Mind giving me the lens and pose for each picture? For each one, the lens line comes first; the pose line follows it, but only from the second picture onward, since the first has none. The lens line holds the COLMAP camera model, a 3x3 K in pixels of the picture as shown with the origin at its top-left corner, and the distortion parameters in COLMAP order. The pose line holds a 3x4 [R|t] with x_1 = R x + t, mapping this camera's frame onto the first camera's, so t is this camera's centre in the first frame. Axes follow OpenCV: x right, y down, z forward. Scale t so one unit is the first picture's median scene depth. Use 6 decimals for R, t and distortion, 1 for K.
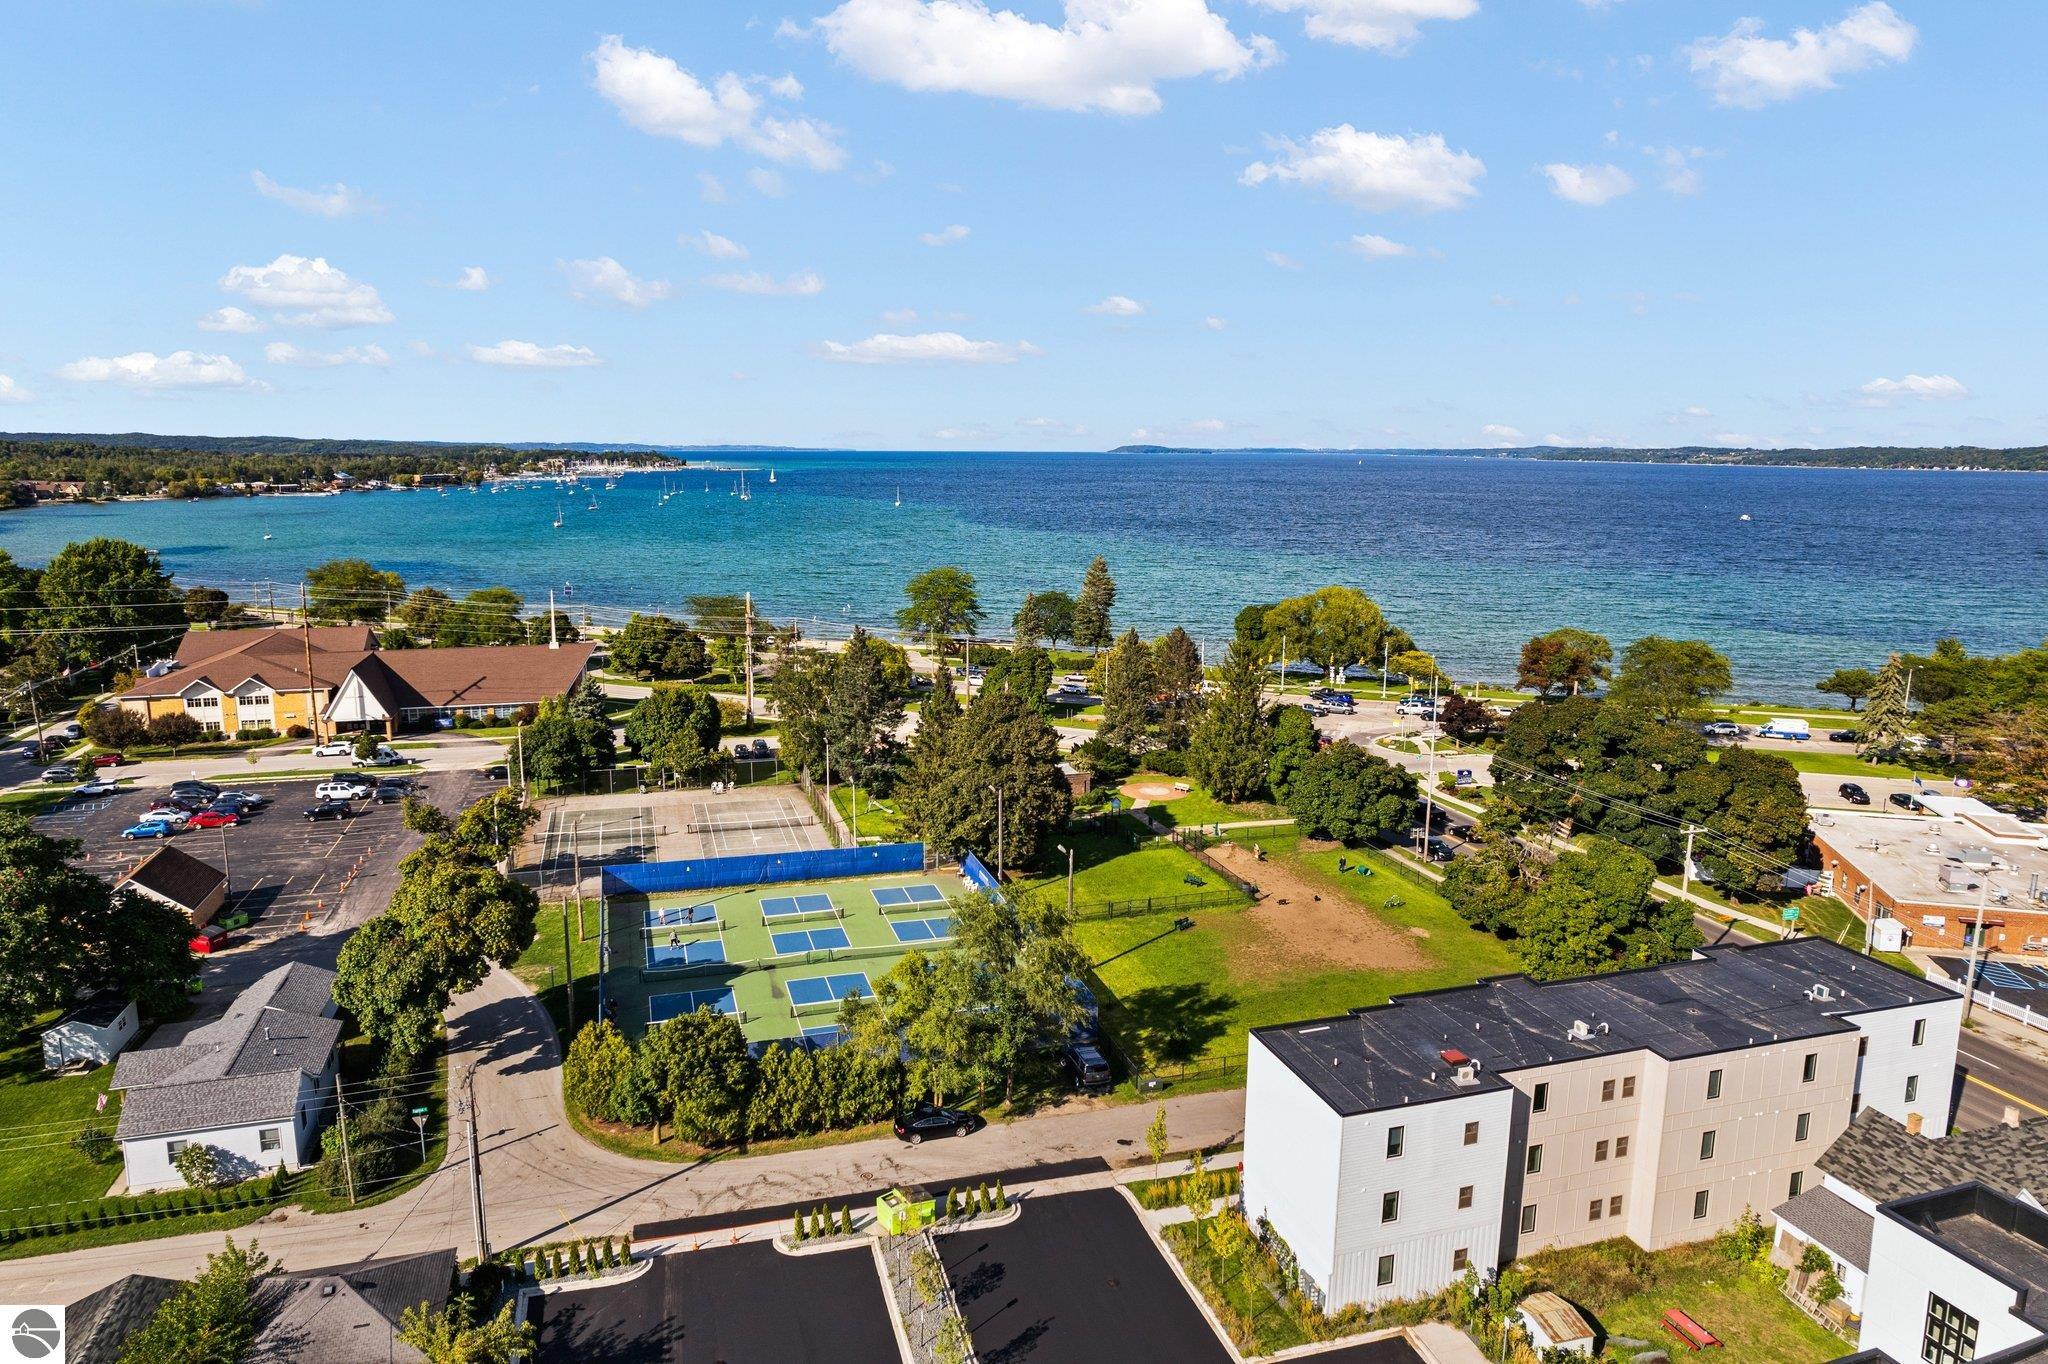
lens RADIAL K [[1305.5, 0, 1026.8], [0, 1305.5, 682.0], [0, 0, 1]] dist [-0.067862, 0.053040]
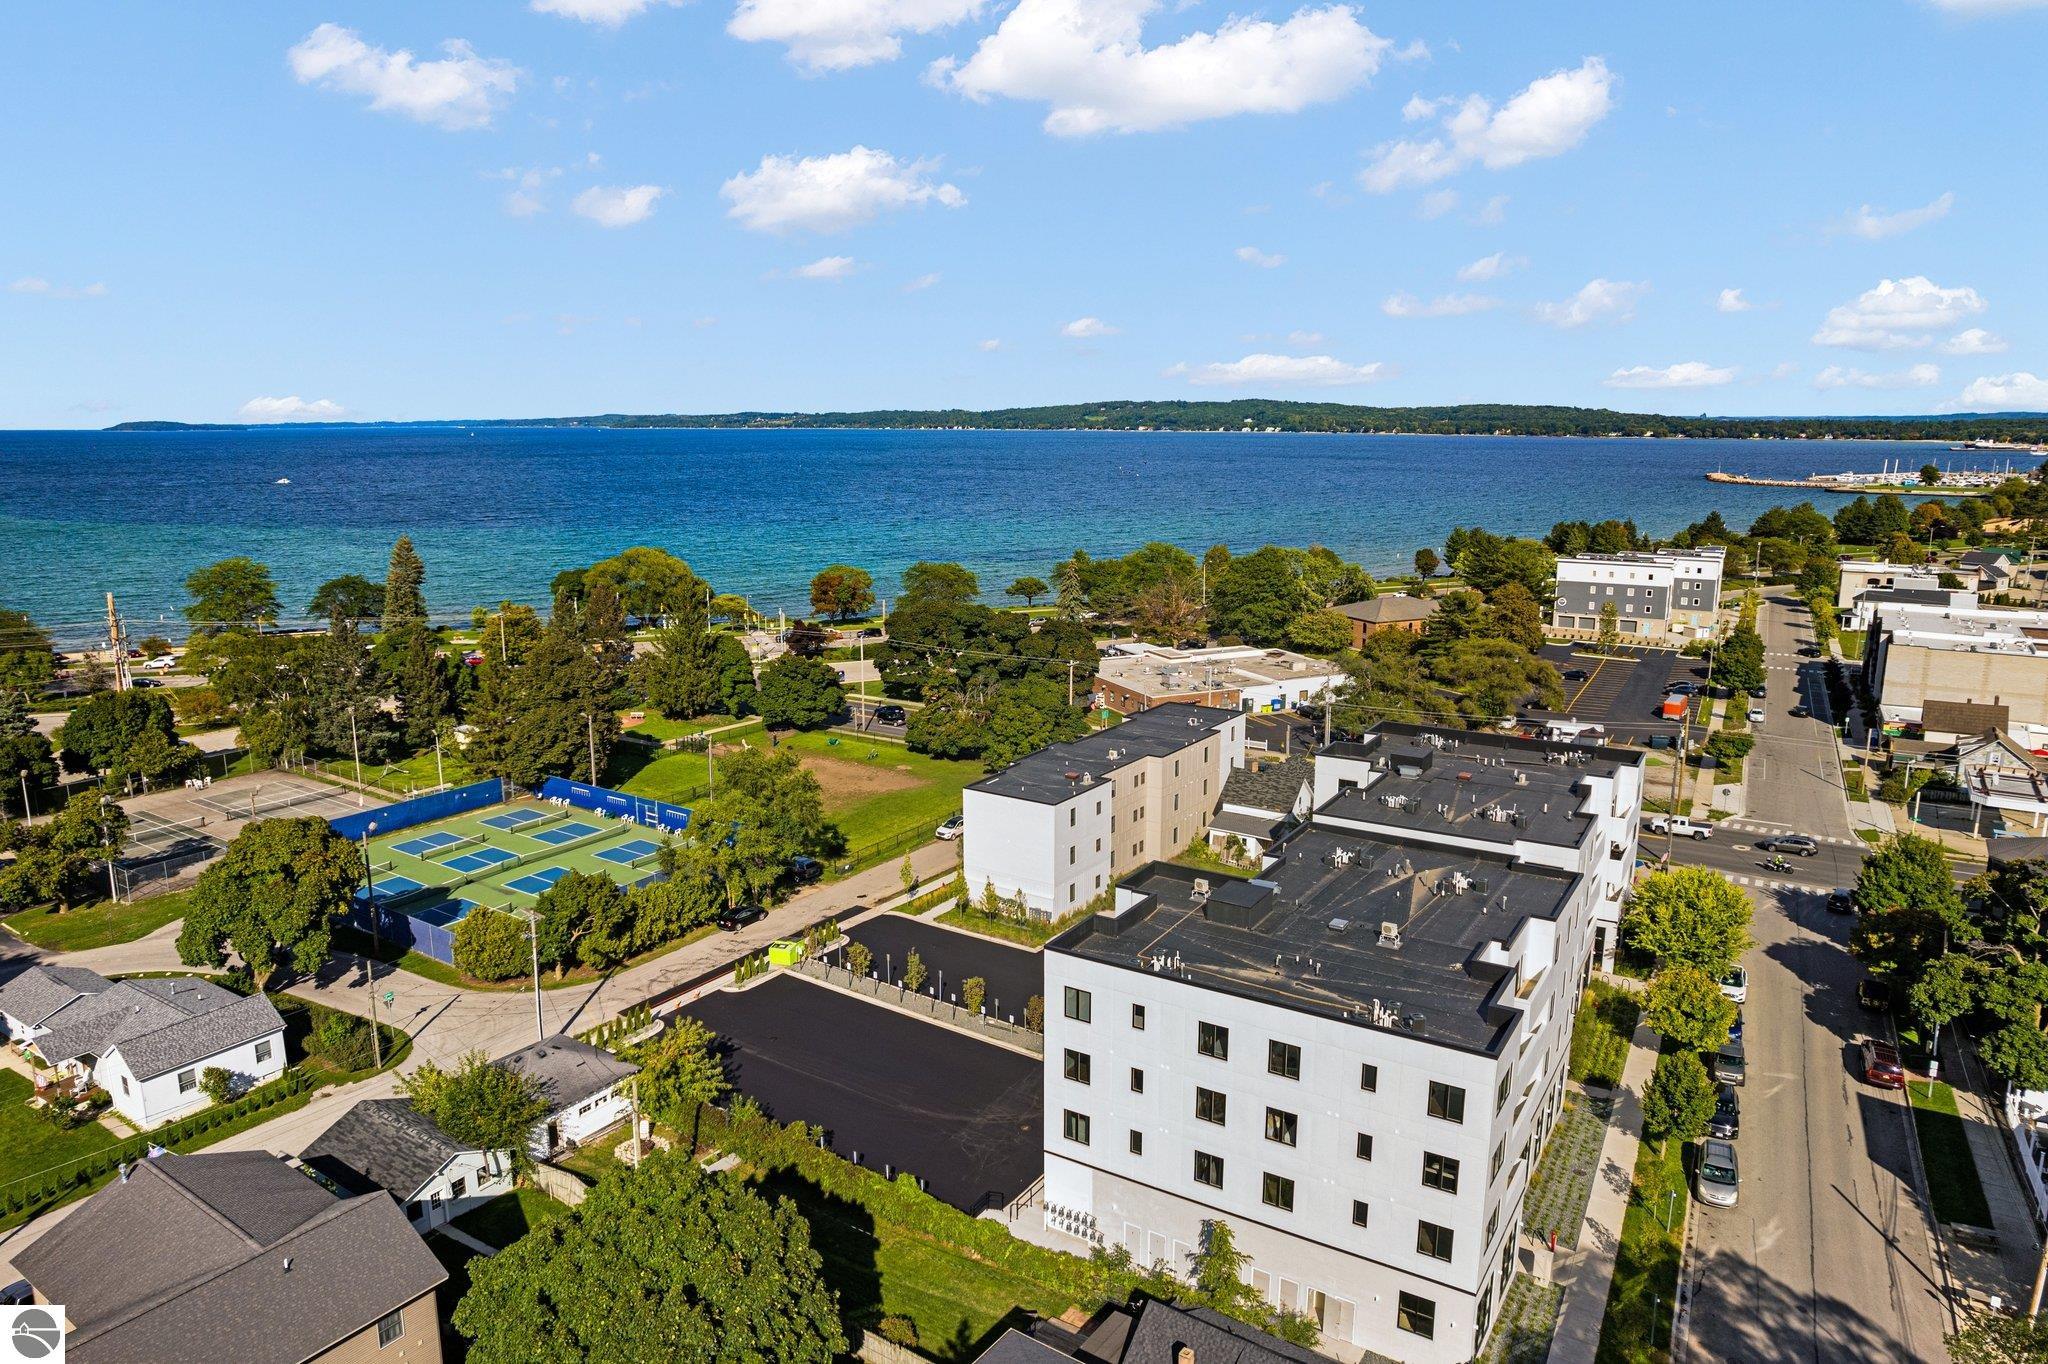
lens RADIAL K [[1305.5, 0, 1027.4], [0, 1305.5, 693.1], [0, 0, 1]] dist [-0.067862, 0.053040]
pose [[0.774874, -0.137135, 0.617060, -0.605872], [0.117489, 0.990419, 0.072573, 0.029625], [-0.621101, 0.016262, 0.783562, -0.278884]]
